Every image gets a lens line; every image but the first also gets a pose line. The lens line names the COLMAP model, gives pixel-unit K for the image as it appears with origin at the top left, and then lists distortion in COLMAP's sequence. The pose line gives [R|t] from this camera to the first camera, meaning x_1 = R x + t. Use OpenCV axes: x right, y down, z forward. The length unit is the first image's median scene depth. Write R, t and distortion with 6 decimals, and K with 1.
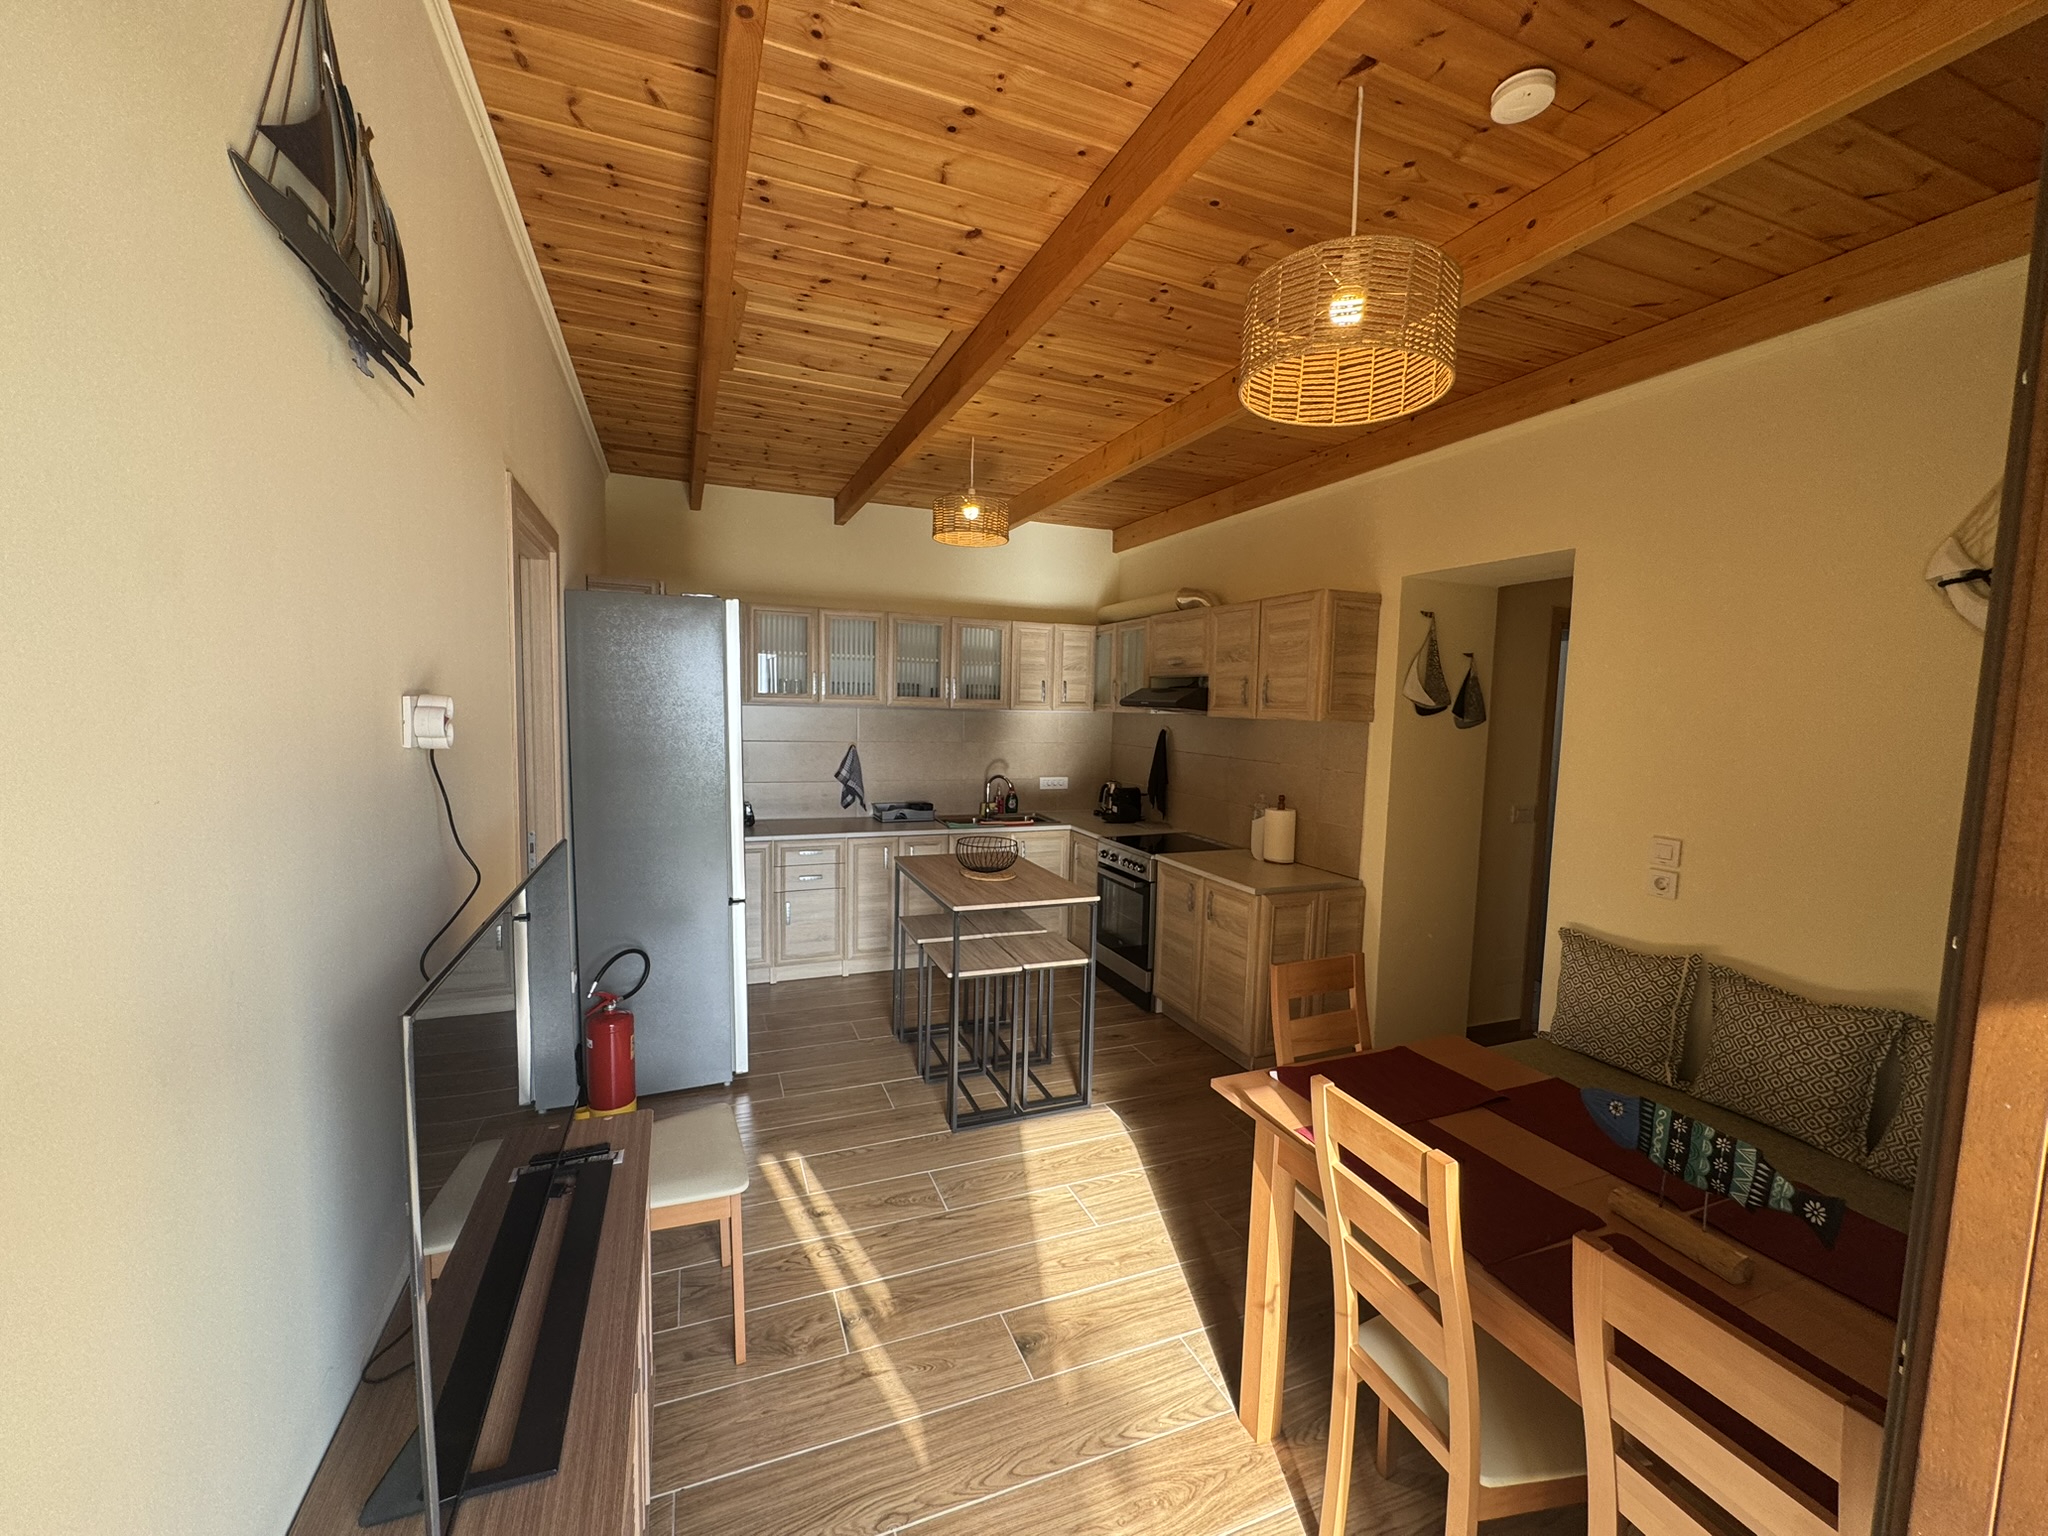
lens RADIAL K [[818.3, 0, 1022.8], [0, 818.3, 770.7], [0, 0, 1]] dist [-0.003048, 0.000086]
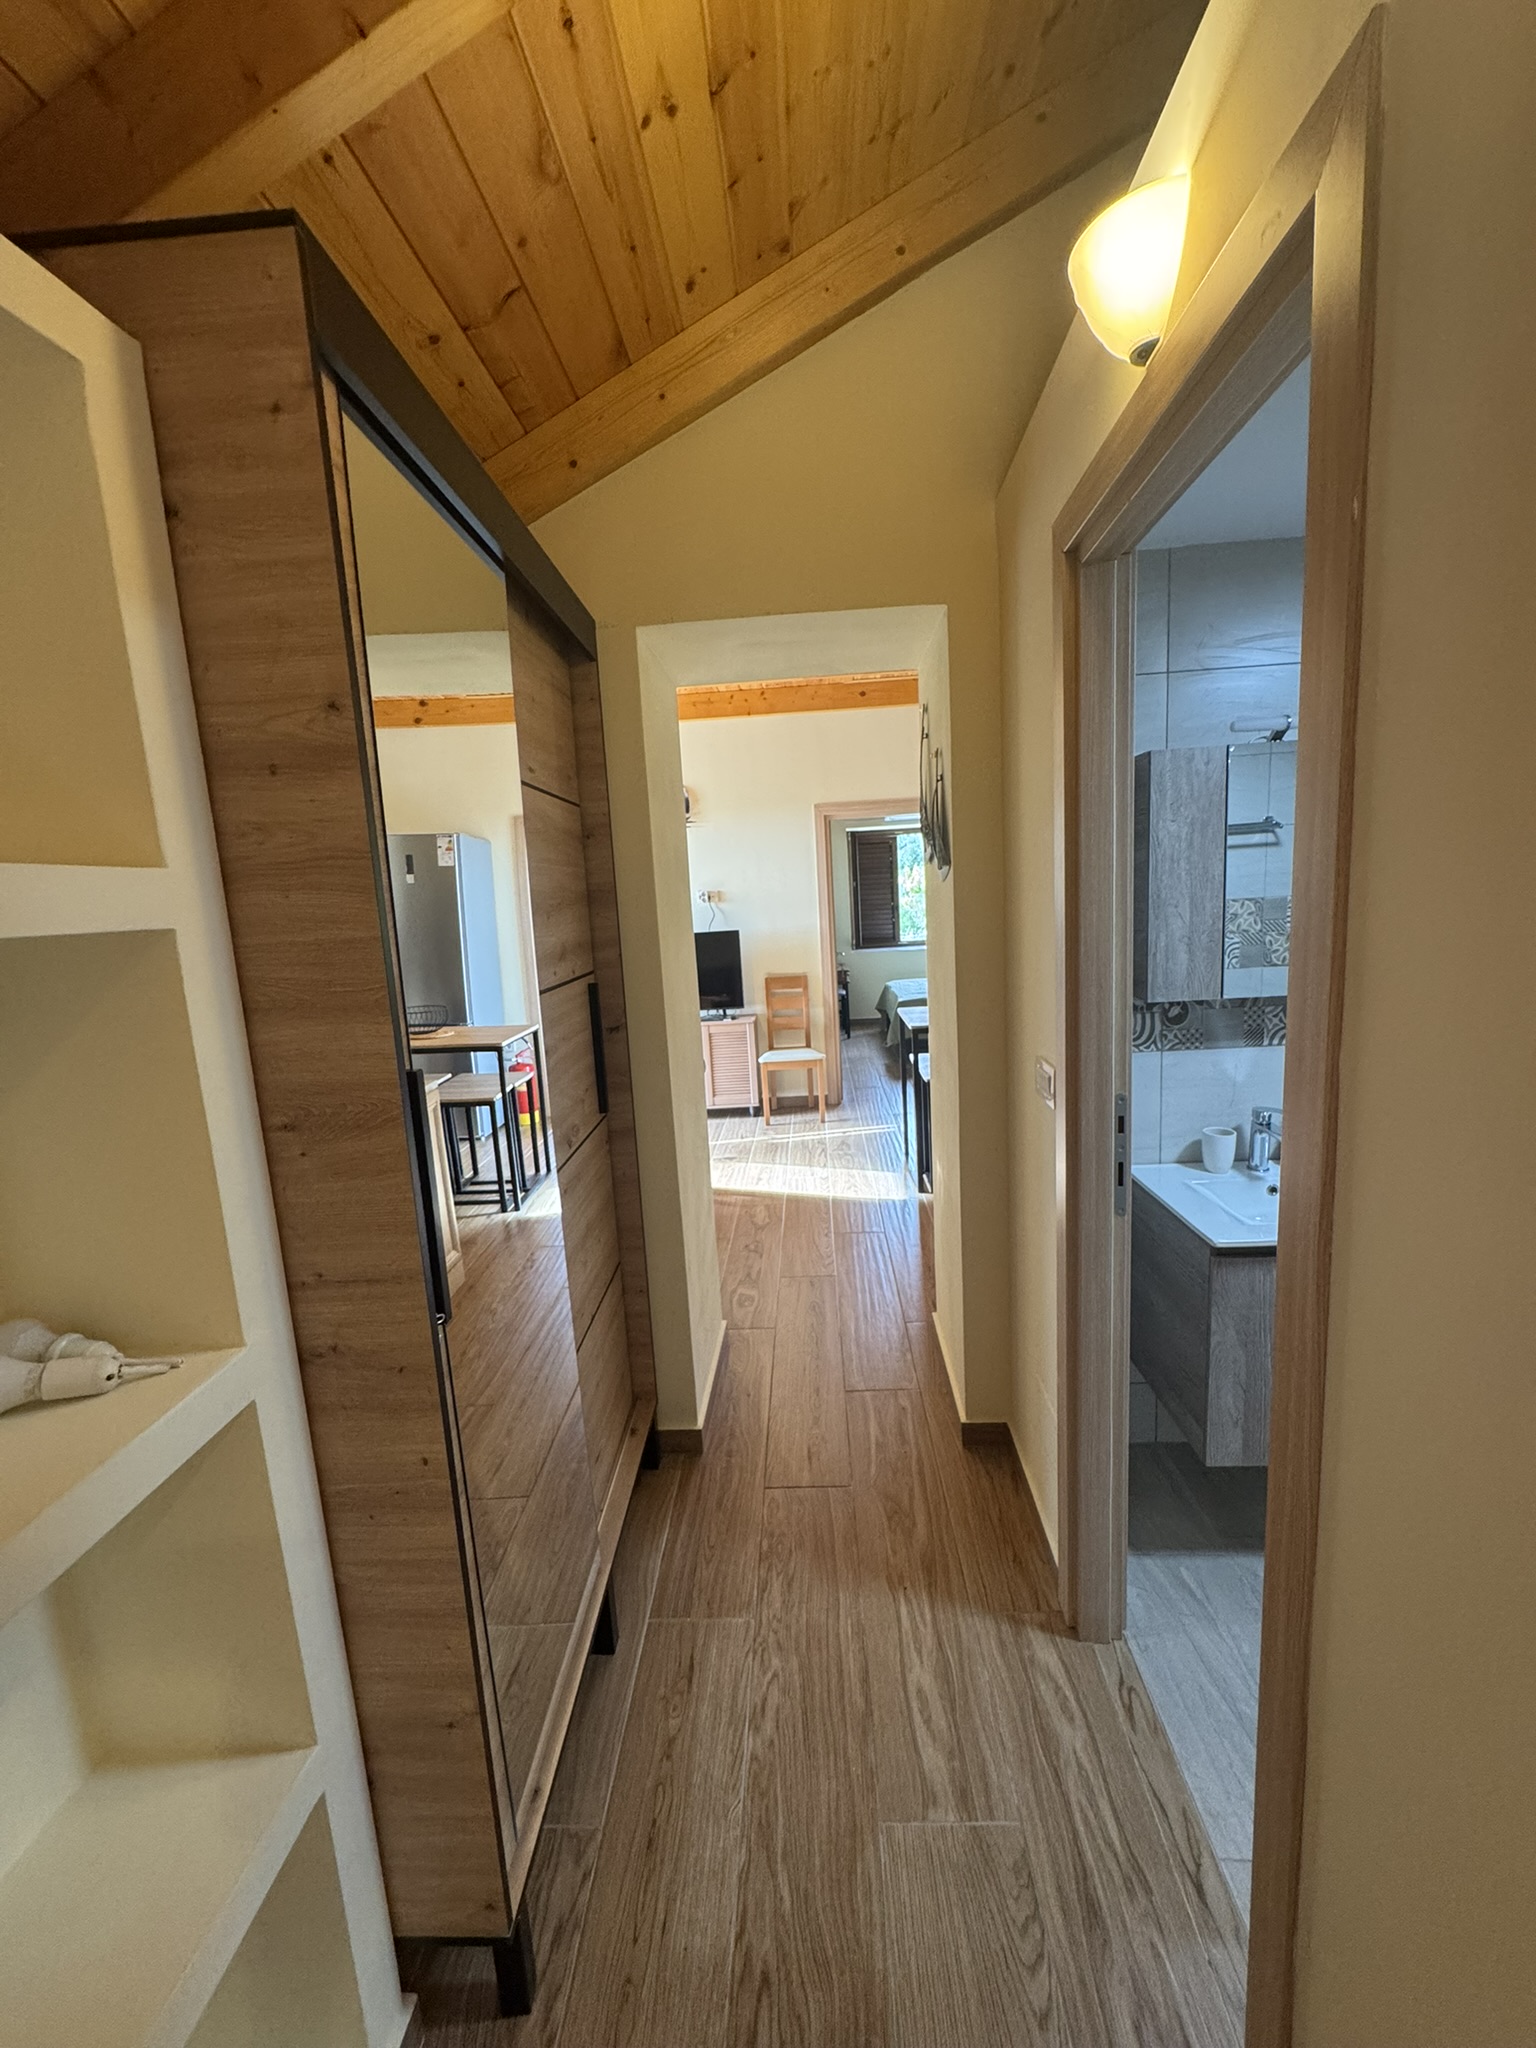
lens RADIAL K [[818.3, 0, 768.0], [0, 818.3, 1024.0], [0, 0, 1]] dist [-0.003048, 0.000086]
pose [[-0.417602, 0.138636, -0.897991, 0.976169], [-0.028145, 0.985844, 0.165288, -0.037289], [0.908194, 0.094299, -0.407789, 0.973892]]
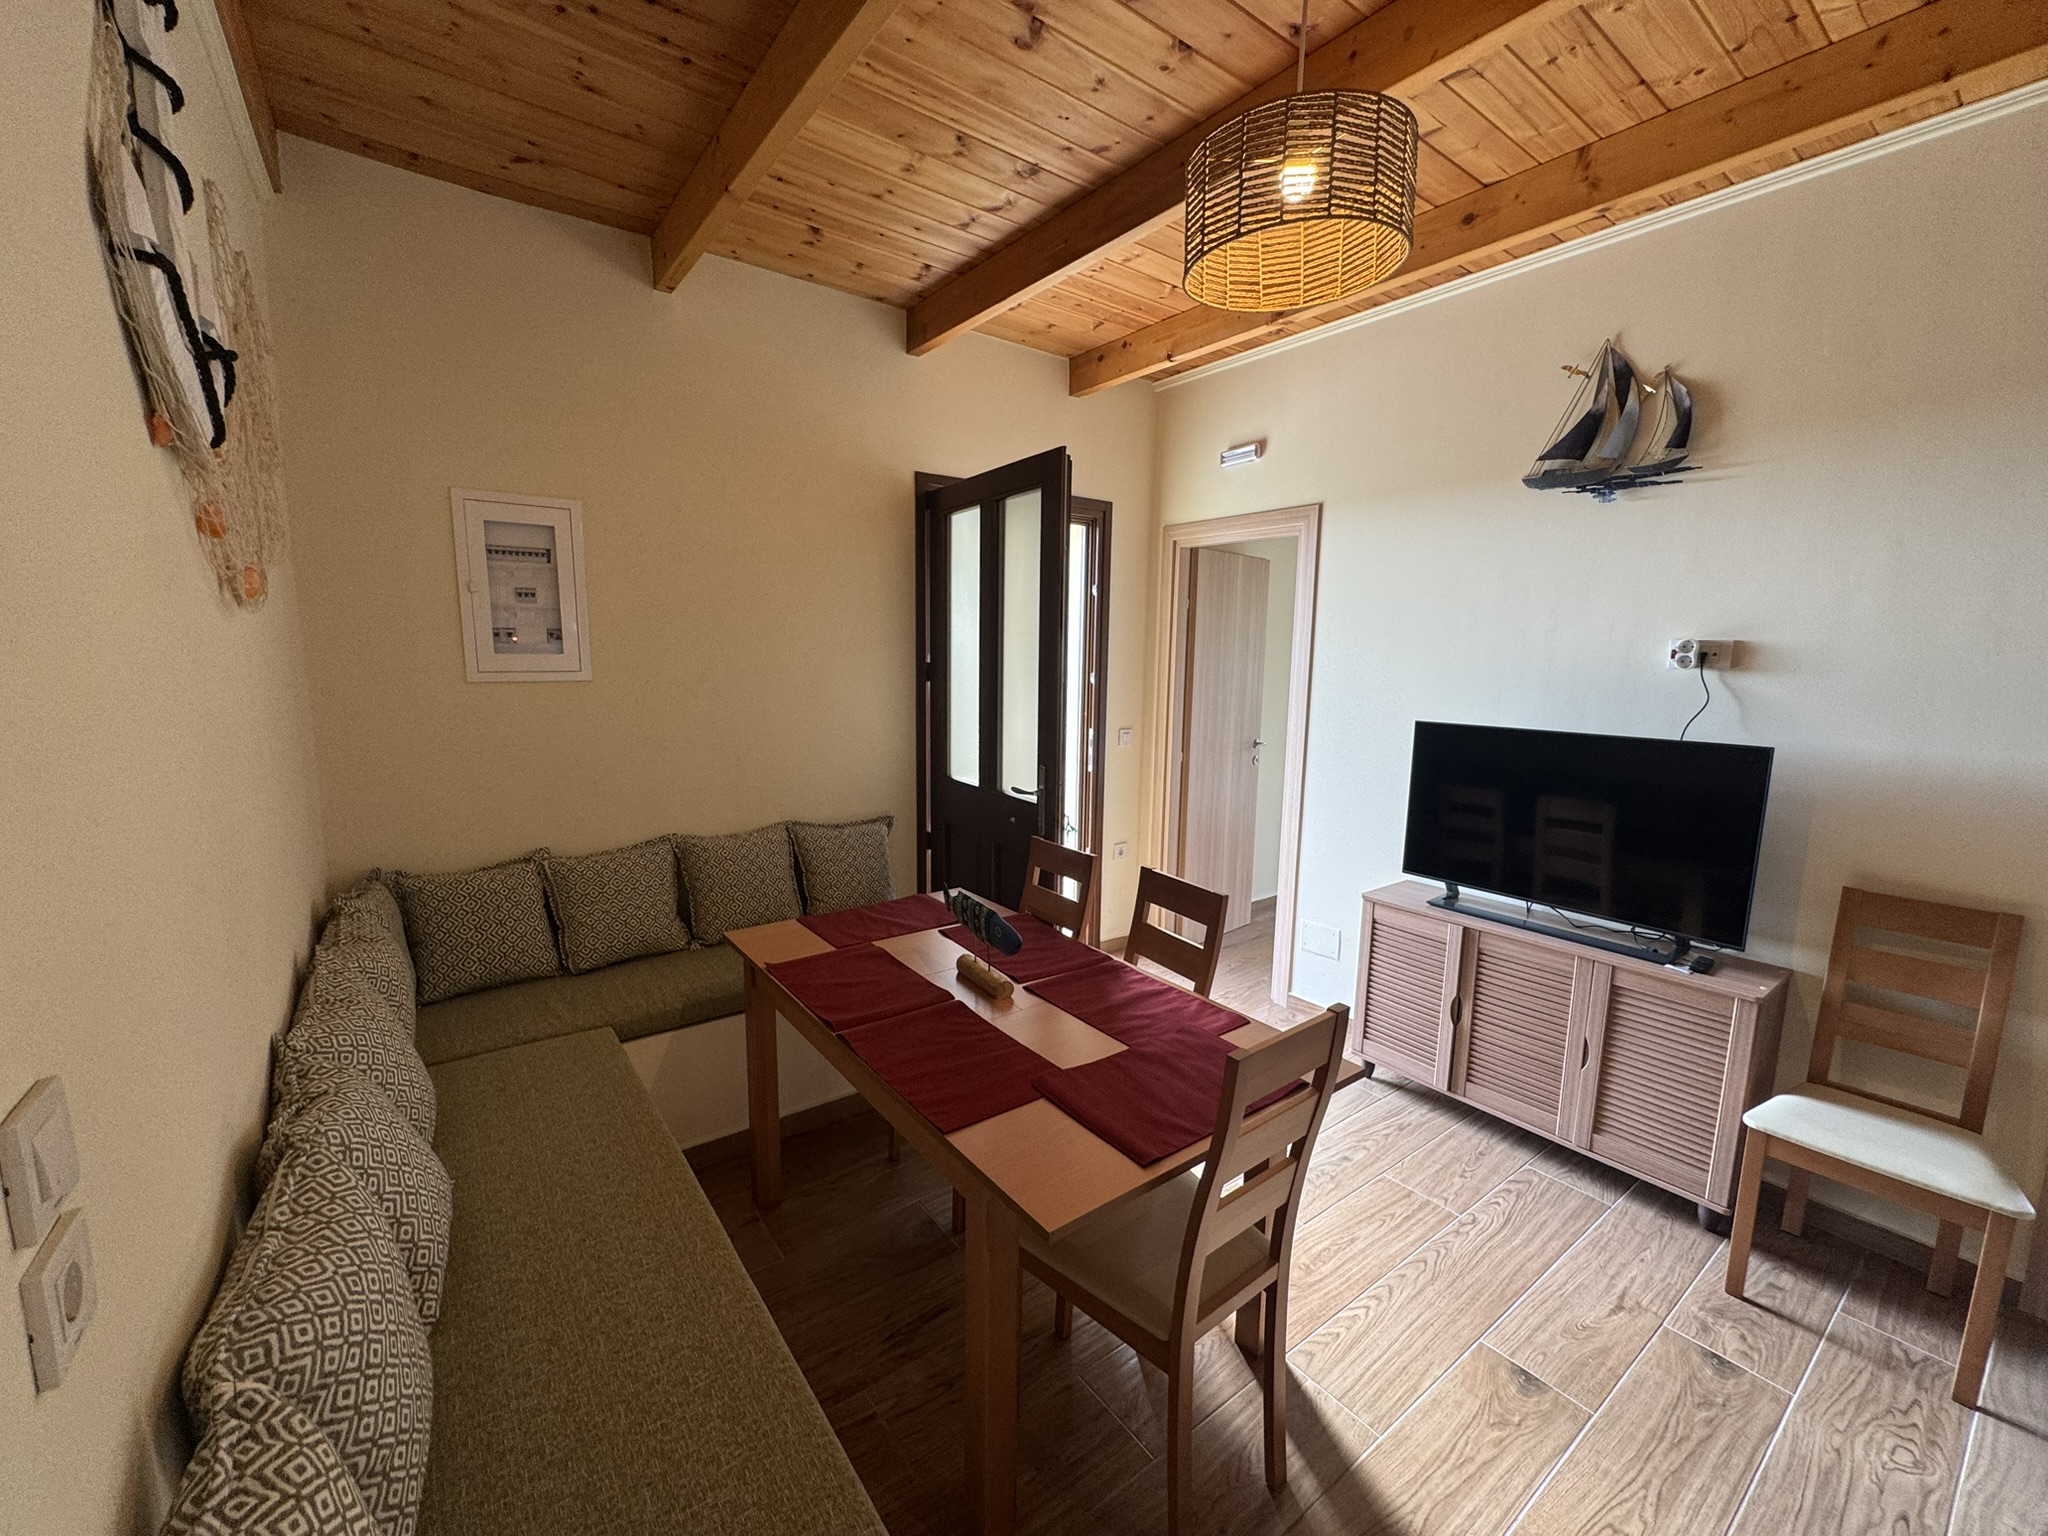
lens RADIAL K [[818.3, 0, 1022.8], [0, 818.3, 770.7], [0, 0, 1]] dist [-0.003048, 0.000086]
pose [[-0.967859, -0.000875, -0.251493, 0.350426], [-0.057587, 0.974196, 0.218232, -0.035673], [0.244813, 0.225701, -0.942935, 0.734797]]
